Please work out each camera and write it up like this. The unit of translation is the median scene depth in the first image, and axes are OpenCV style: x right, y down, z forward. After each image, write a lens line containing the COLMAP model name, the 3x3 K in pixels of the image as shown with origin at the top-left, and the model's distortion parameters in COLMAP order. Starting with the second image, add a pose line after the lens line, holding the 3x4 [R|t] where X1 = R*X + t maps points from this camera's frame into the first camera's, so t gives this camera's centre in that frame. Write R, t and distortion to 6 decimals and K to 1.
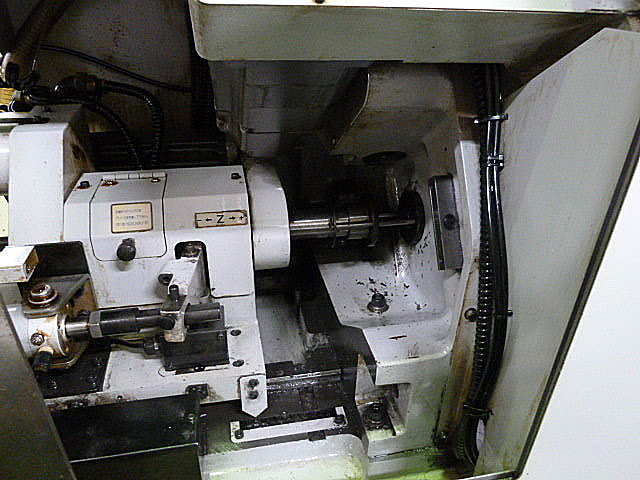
lens RADIAL K [[483.5, 0, 319.9], [0, 483.5, 244.9], [0, 0, 1]] dist [-0.040520, 0.013169]
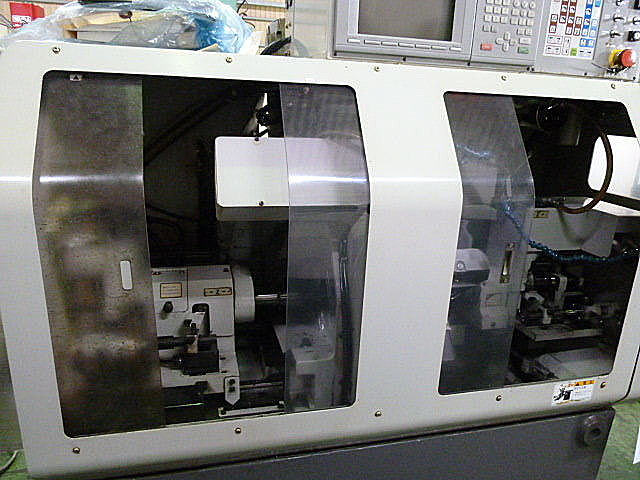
lens RADIAL K [[483.5, 0, 319.9], [0, 483.5, 244.9], [0, 0, 1]] dist [-0.040520, 0.013169]
pose [[0.999049, 0.002242, 0.043548, 0.110532], [0.007441, 0.975268, -0.220902, 0.185326], [-0.042966, 0.221016, 0.974323, -0.889241]]
